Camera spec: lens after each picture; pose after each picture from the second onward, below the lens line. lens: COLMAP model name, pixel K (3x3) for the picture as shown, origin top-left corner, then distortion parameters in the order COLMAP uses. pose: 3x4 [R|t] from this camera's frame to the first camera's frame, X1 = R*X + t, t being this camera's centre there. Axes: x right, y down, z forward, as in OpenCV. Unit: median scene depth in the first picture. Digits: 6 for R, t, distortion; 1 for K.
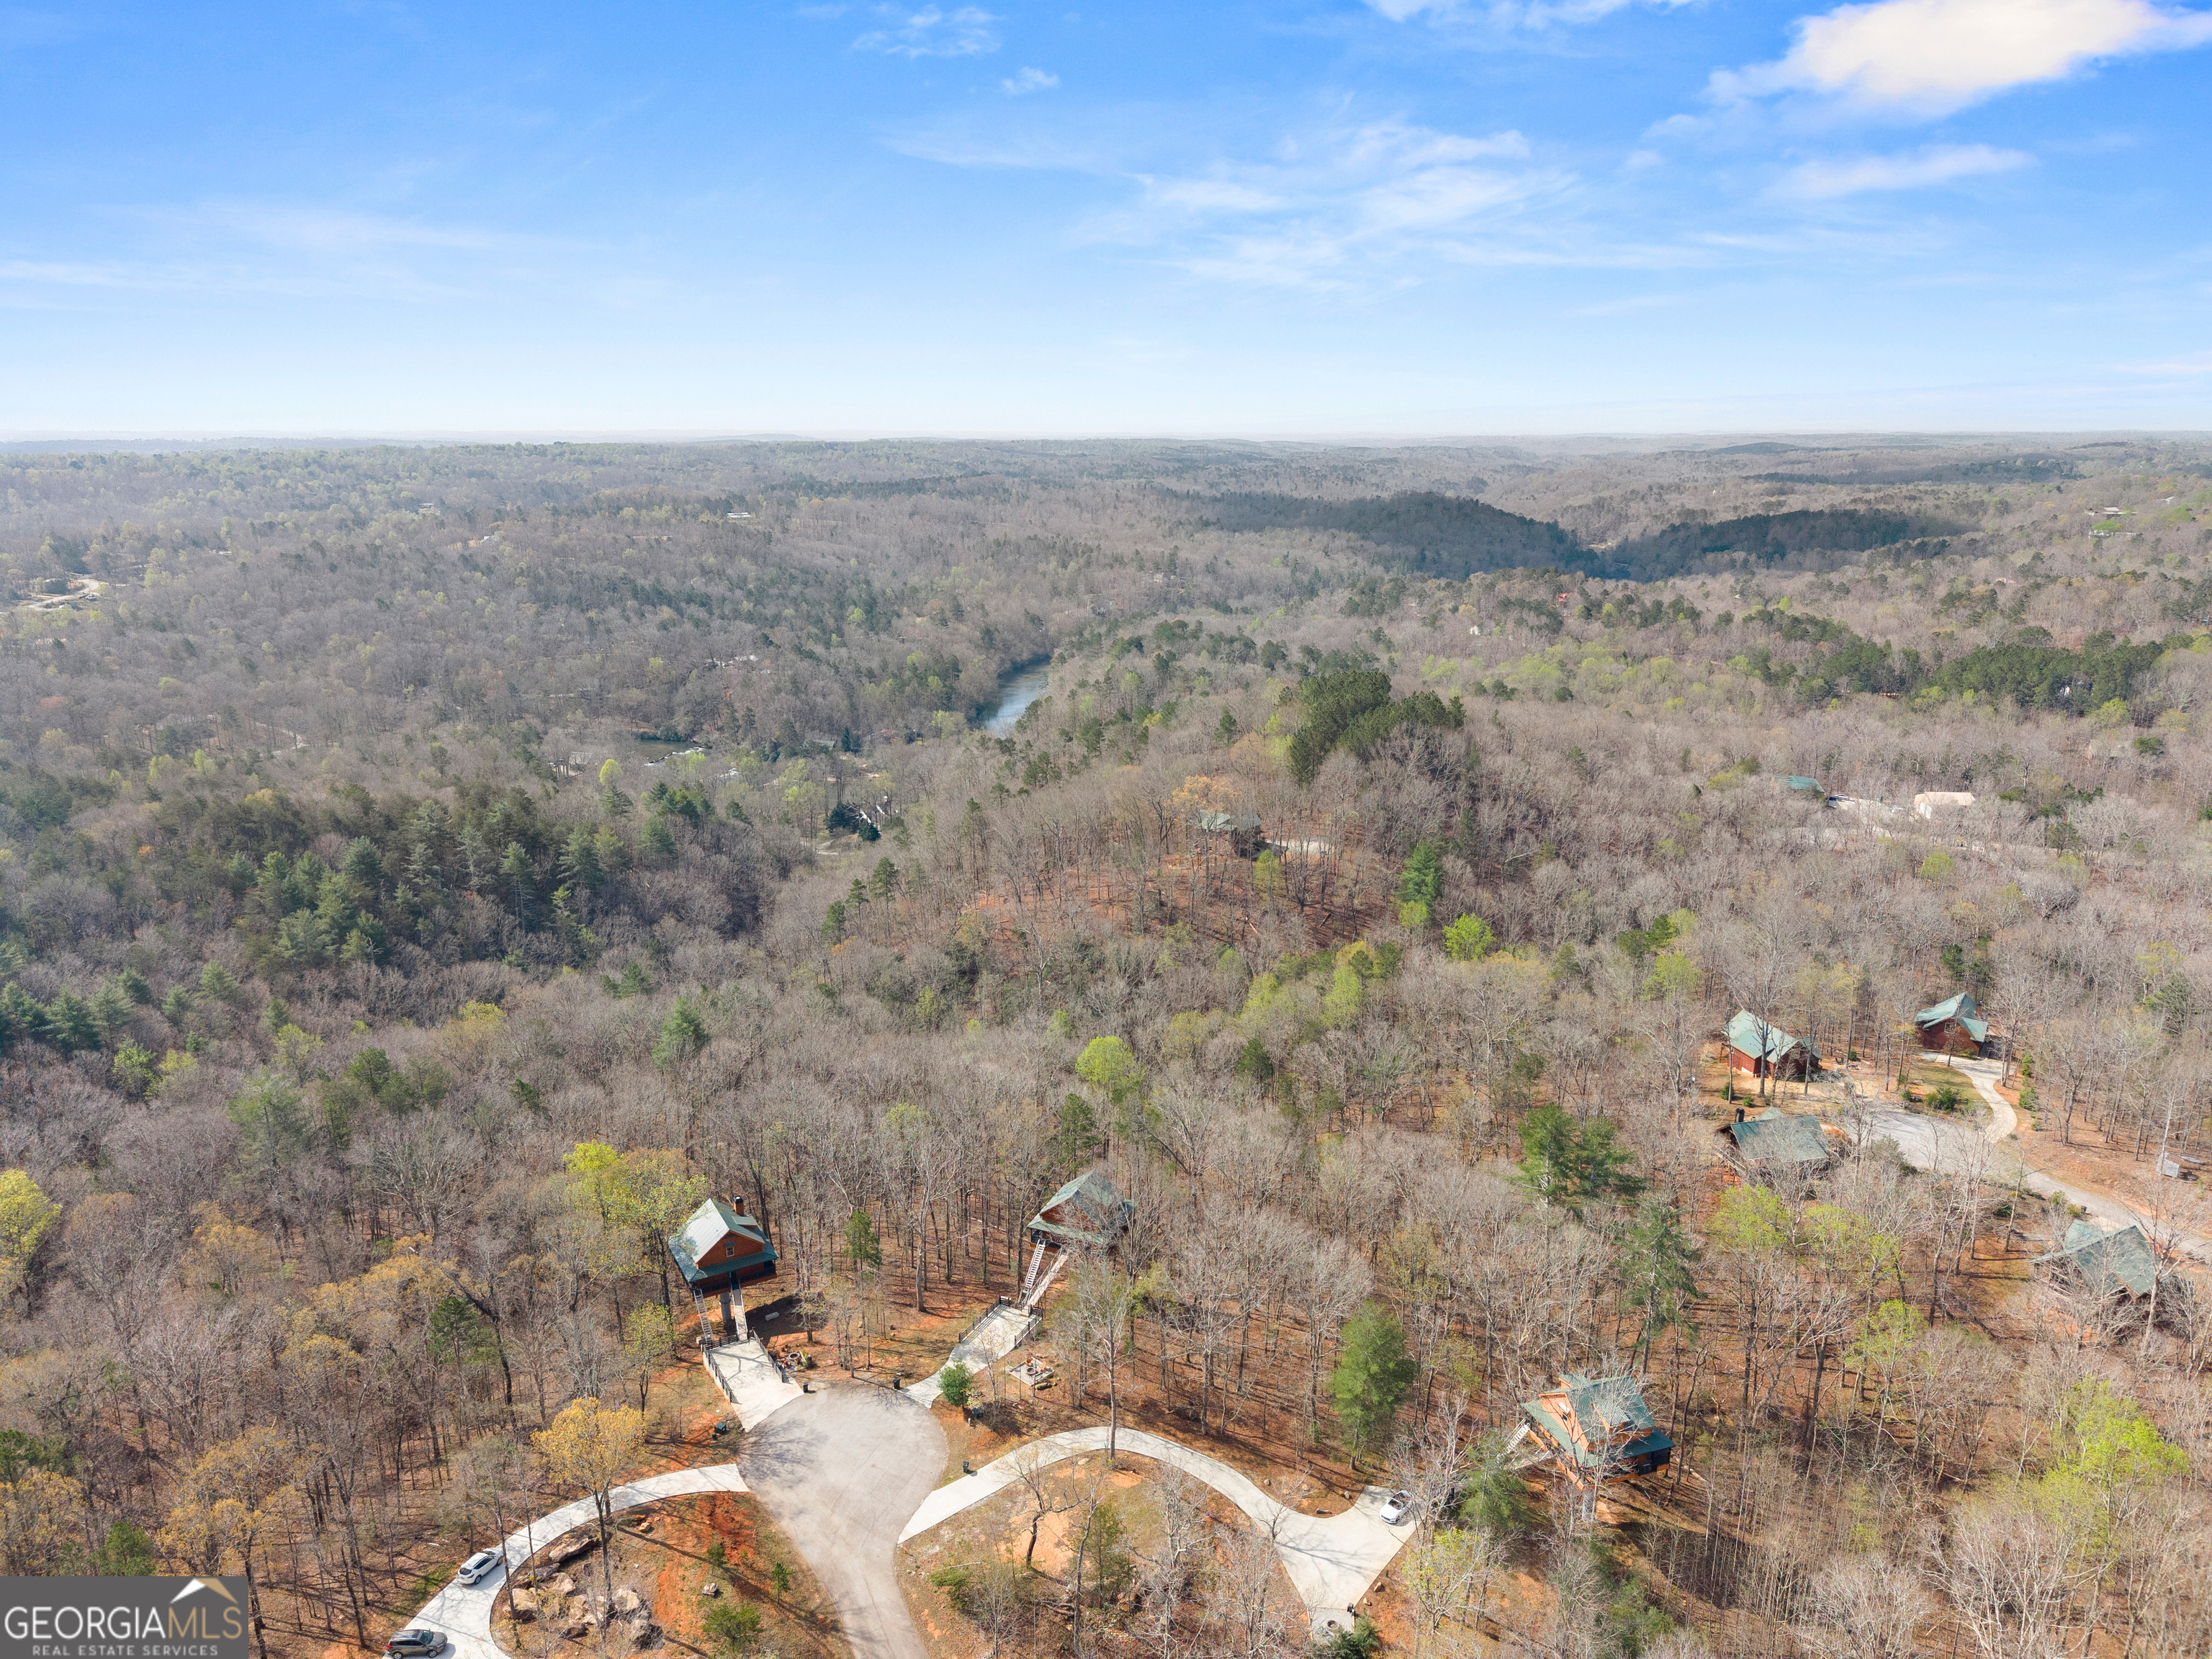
lens RADIAL K [[1537.5, 0, 1101.7], [0, 1537.5, 838.3], [0, 0, 1]] dist [0.011565, -0.015825]
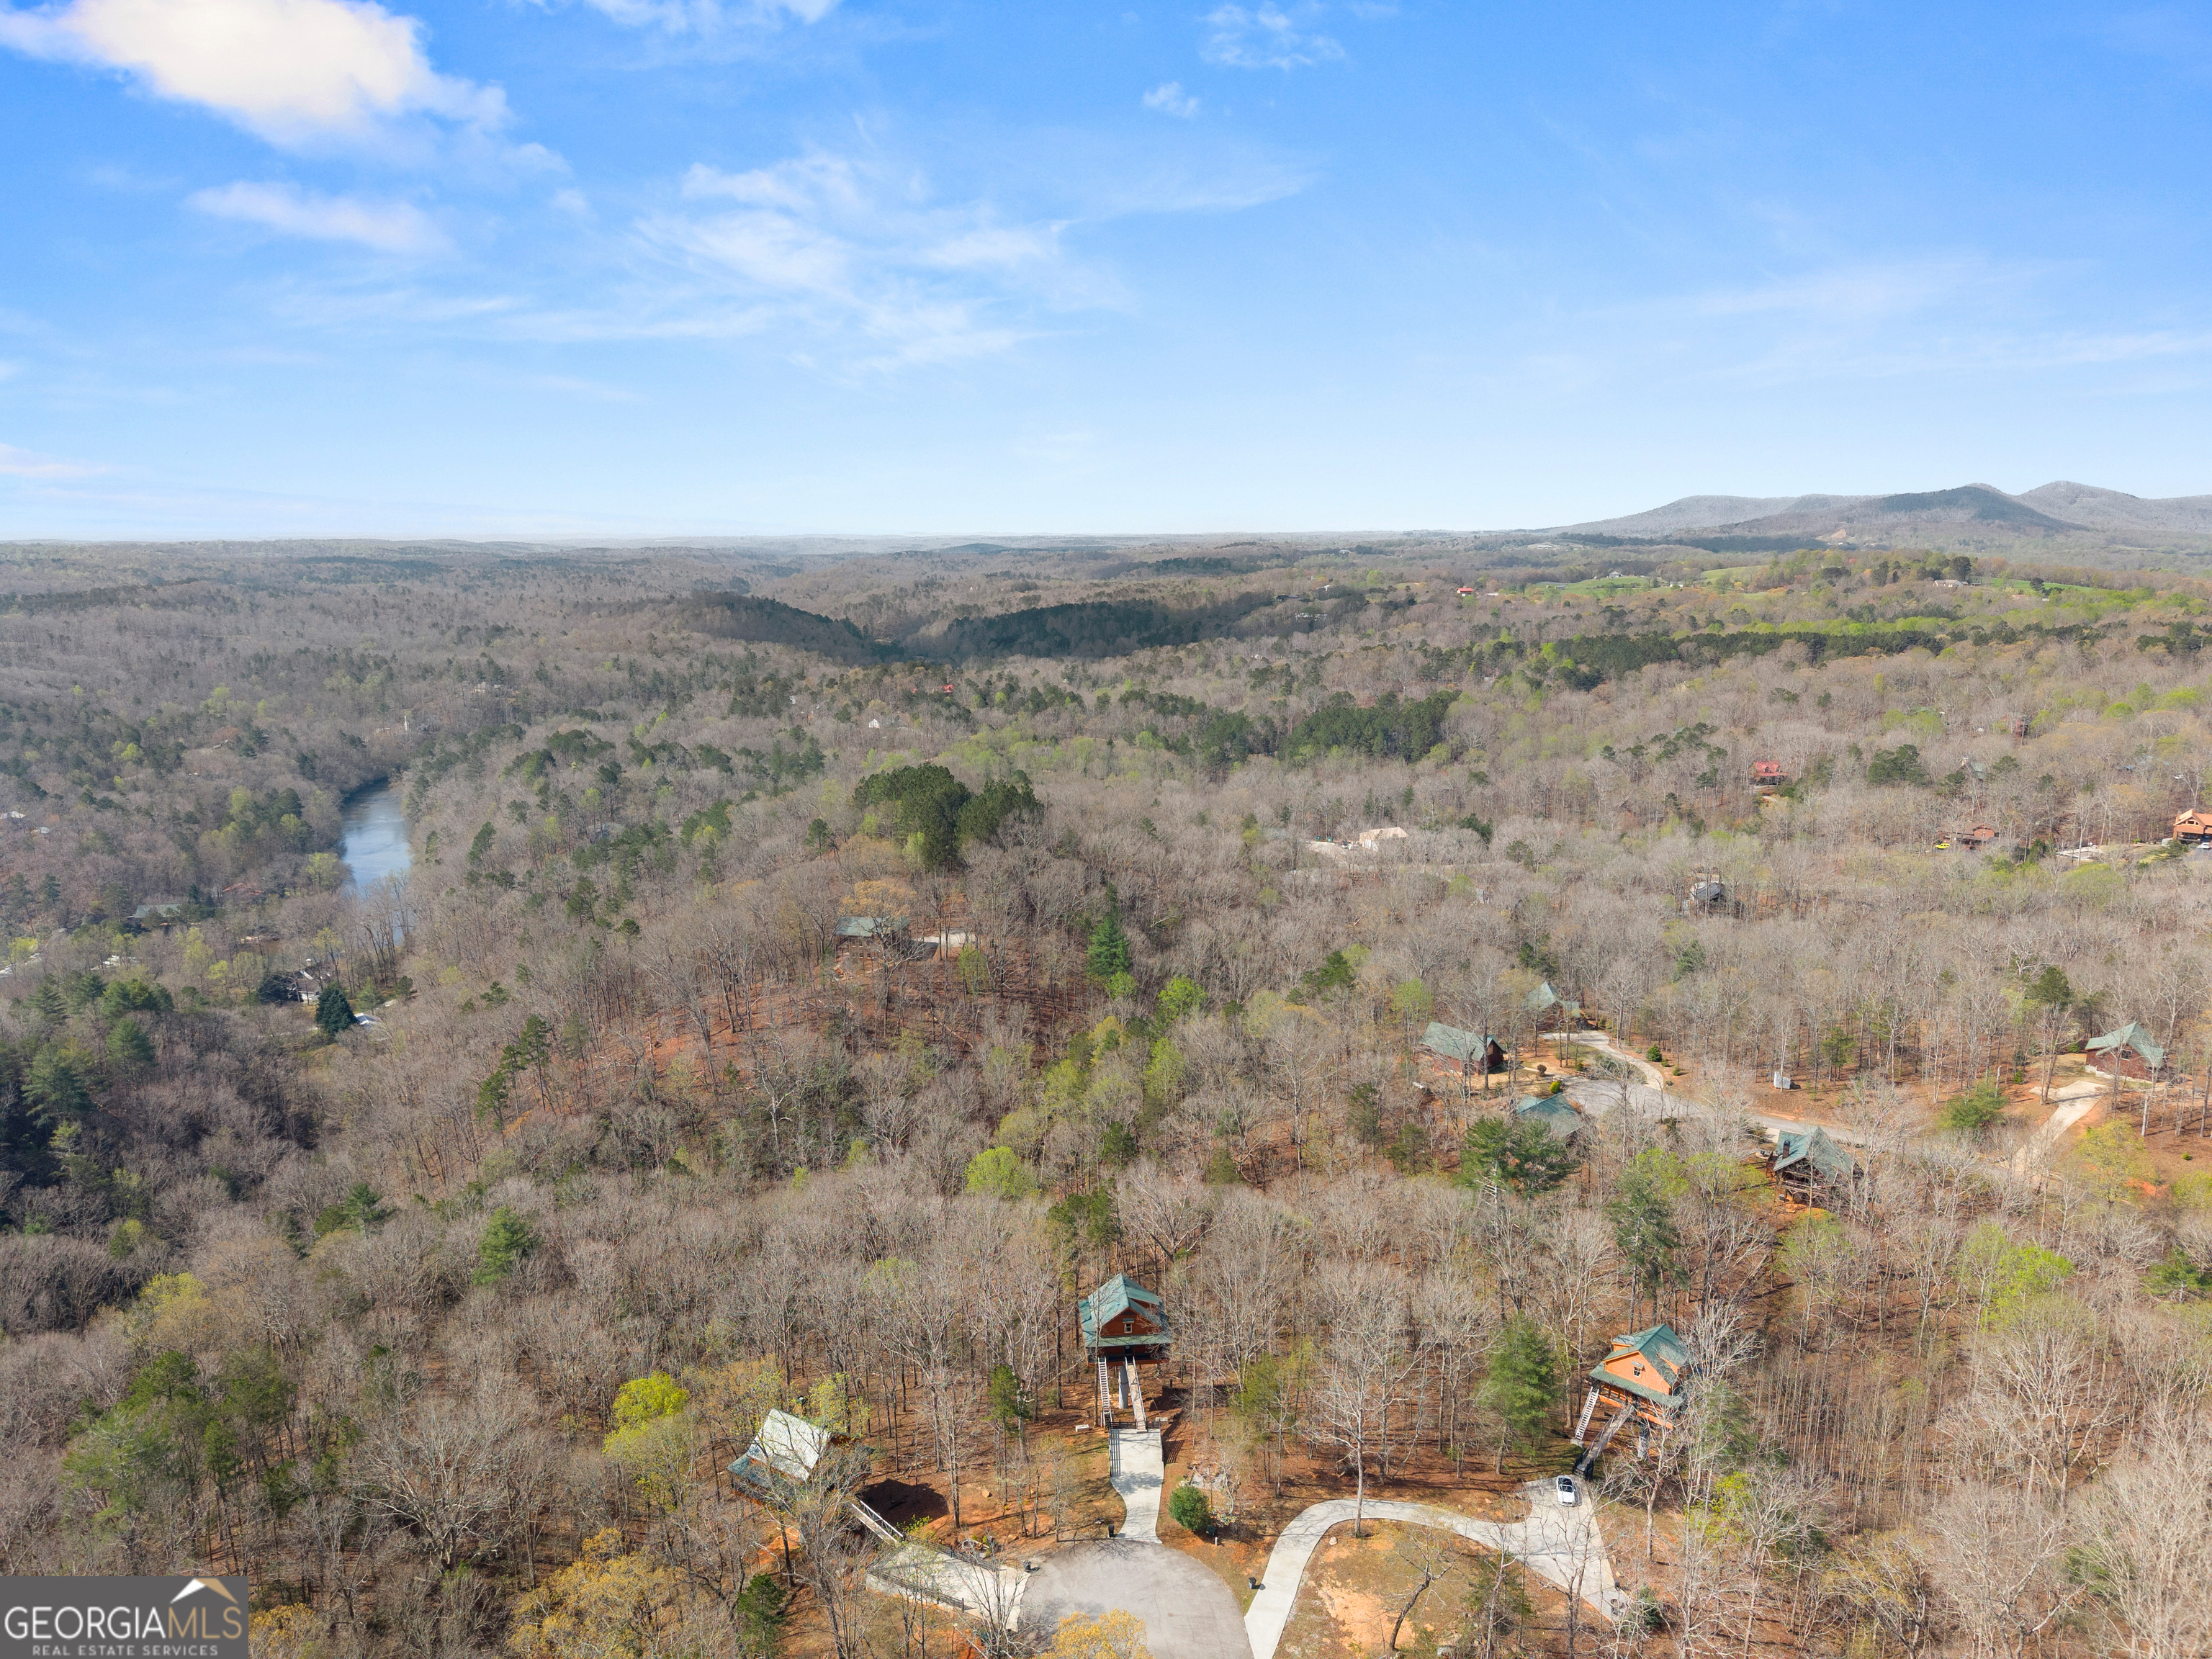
lens RADIAL K [[1537.5, 0, 1103.0], [0, 1537.5, 827.0], [0, 0, 1]] dist [0.011565, -0.015825]
pose [[0.860107, -0.094589, 0.501267, -0.157324], [0.128866, 0.991075, -0.034102, -0.012102], [-0.493568, 0.093928, 0.864620, 0.039489]]
